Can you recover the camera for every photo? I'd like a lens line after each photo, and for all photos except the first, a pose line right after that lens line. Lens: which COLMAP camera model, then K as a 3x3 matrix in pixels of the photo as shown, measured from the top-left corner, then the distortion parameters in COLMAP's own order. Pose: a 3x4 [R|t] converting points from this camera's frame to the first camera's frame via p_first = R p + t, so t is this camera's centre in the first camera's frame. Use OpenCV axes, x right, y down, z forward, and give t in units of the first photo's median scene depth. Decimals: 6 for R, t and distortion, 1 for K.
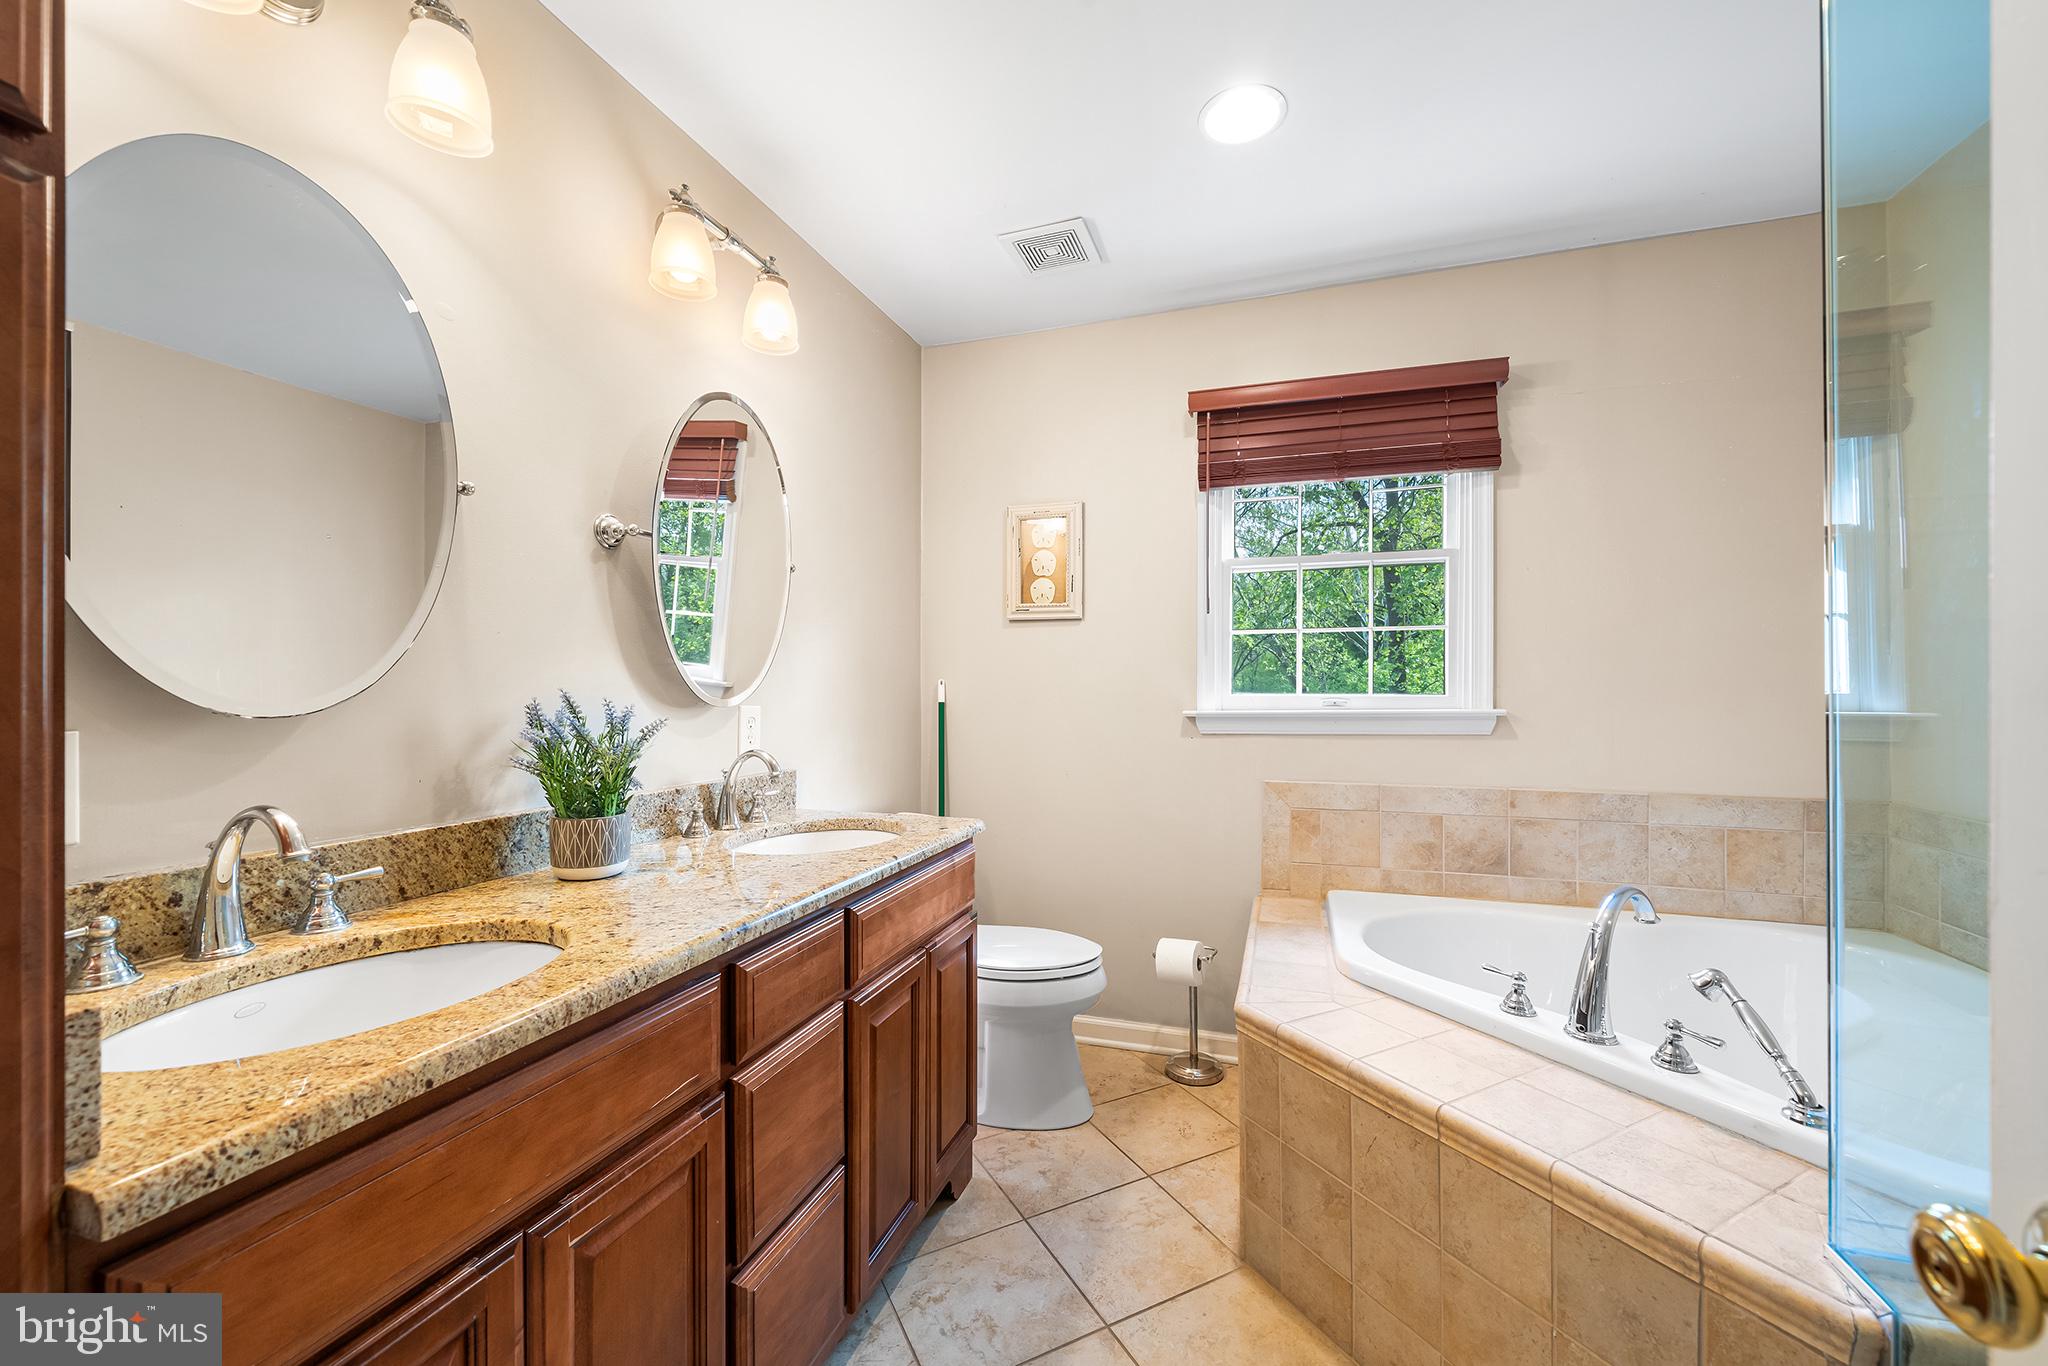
lens RADIAL K [[809.1, 0, 1020.0], [0, 809.1, 684.9], [0, 0, 1]] dist [0.000656, 0.000762]
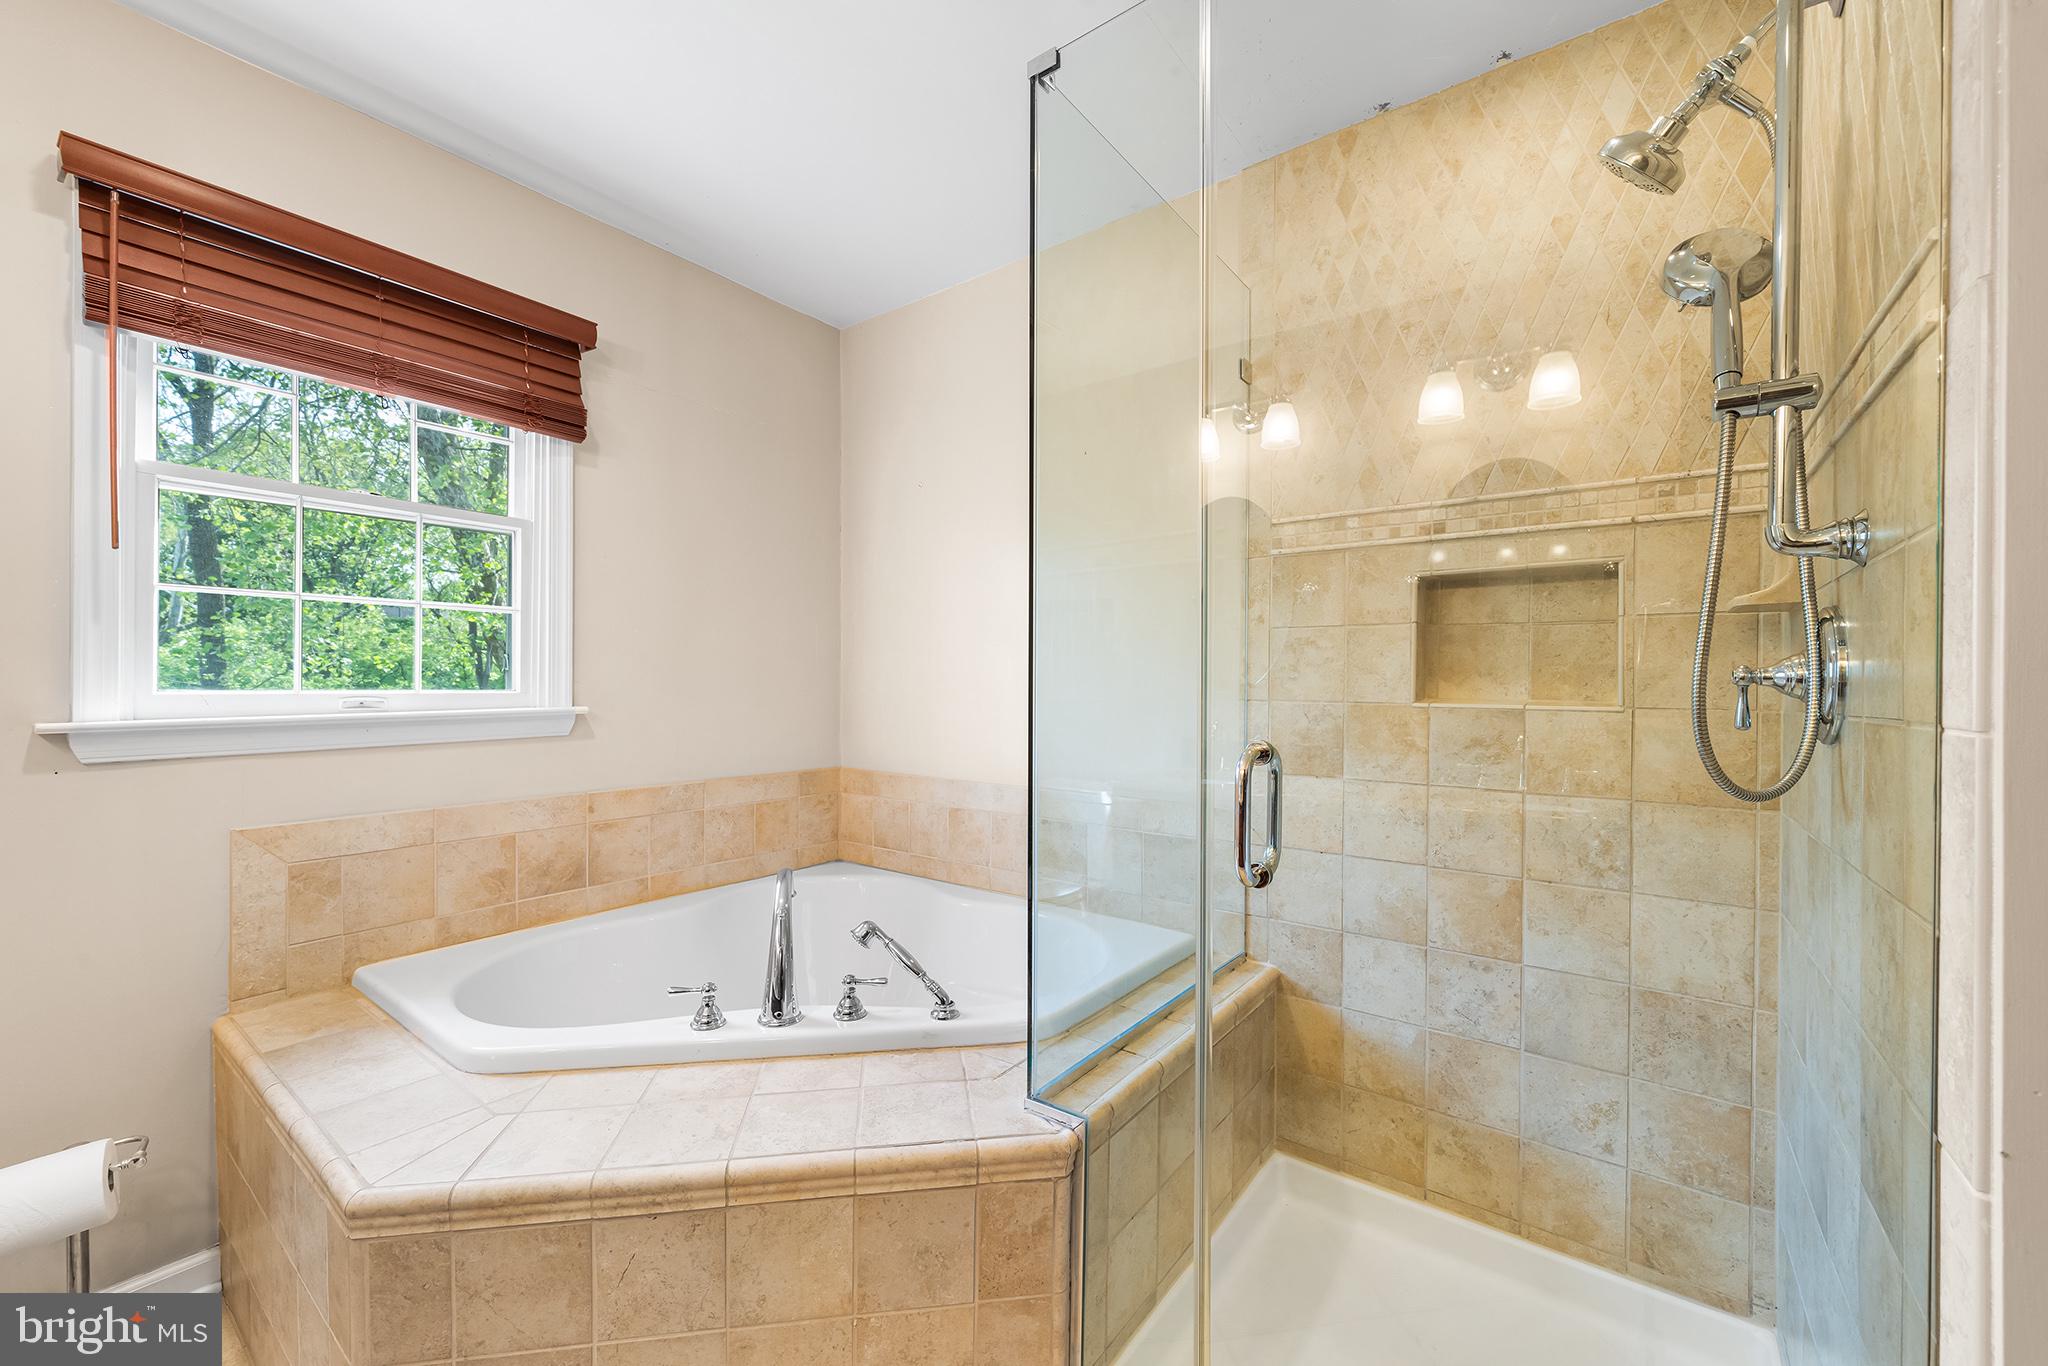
lens RADIAL K [[809.1, 0, 1025.5], [0, 809.1, 682.9], [0, 0, 1]] dist [0.000656, 0.000762]
pose [[0.310552, 0.003856, 0.950549, -0.123875], [-0.007642, 0.999970, -0.001560, 0.001409], [-0.950526, -0.006780, 0.310572, 0.257493]]
